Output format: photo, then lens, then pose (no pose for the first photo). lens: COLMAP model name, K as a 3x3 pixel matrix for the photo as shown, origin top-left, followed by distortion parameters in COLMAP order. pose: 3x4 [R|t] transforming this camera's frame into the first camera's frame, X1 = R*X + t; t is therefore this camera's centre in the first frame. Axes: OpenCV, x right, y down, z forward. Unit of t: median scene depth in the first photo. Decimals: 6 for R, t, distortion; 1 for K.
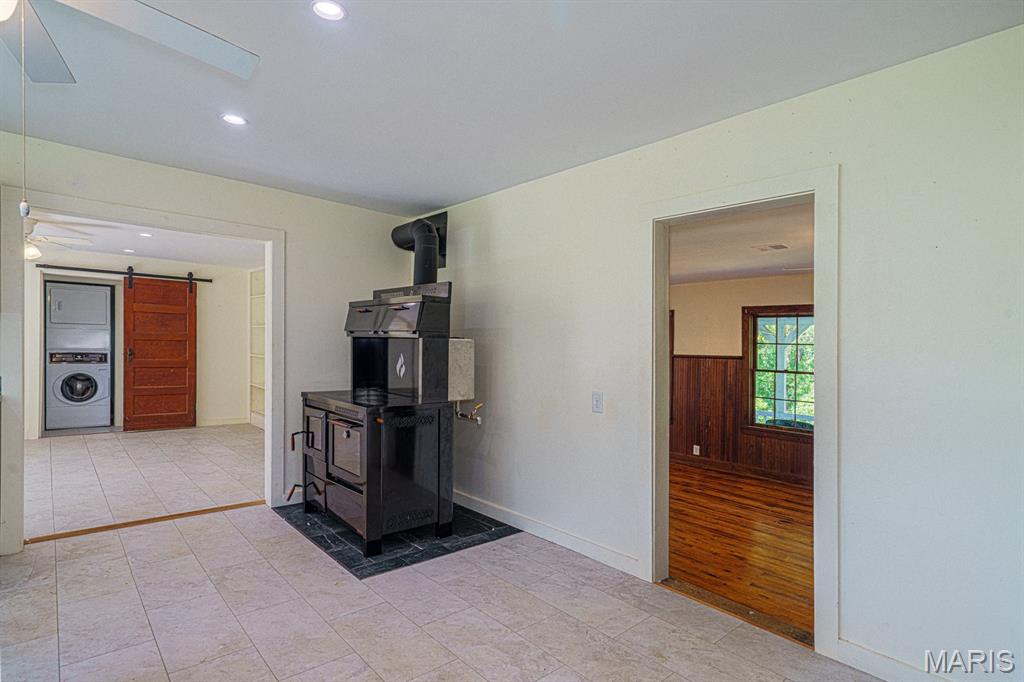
lens RADIAL K [[546.0, 0, 512.0], [0, 546.0, 341.0], [0, 0, 1]] dist [0.002930, 0.000598]
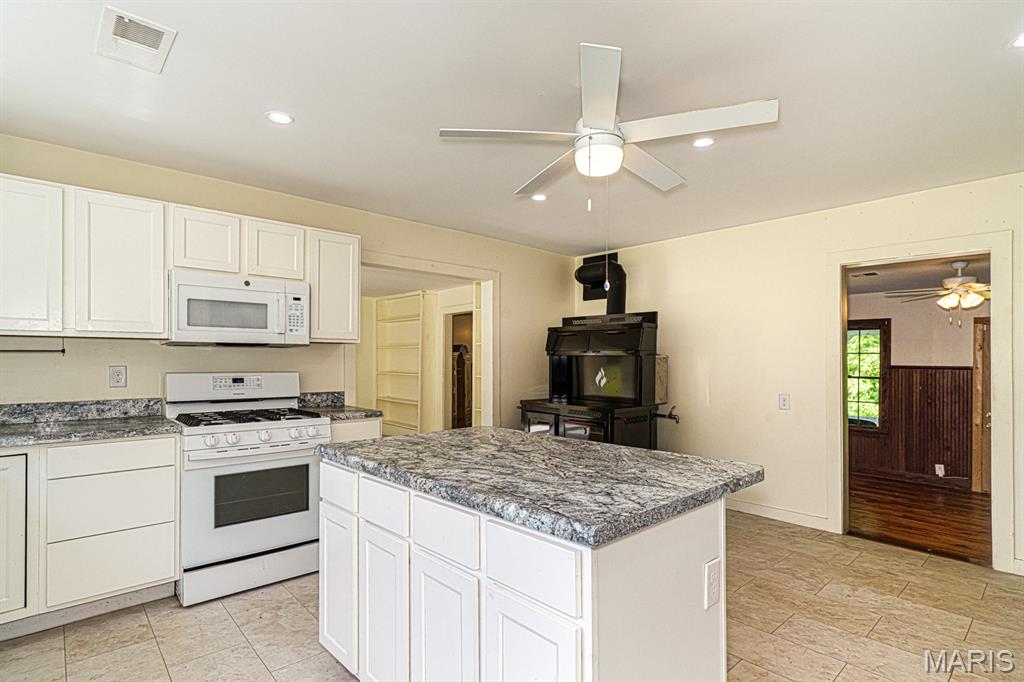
lens RADIAL K [[529.2, 0, 519.8], [0, 529.2, 356.1], [0, 0, 1]] dist [0.014755, -0.001215]
pose [[0.999620, -0.018196, 0.020683, -0.417120], [0.018043, 0.999809, 0.007562, -0.017468], [-0.020817, -0.007186, 0.999757, -0.224826]]
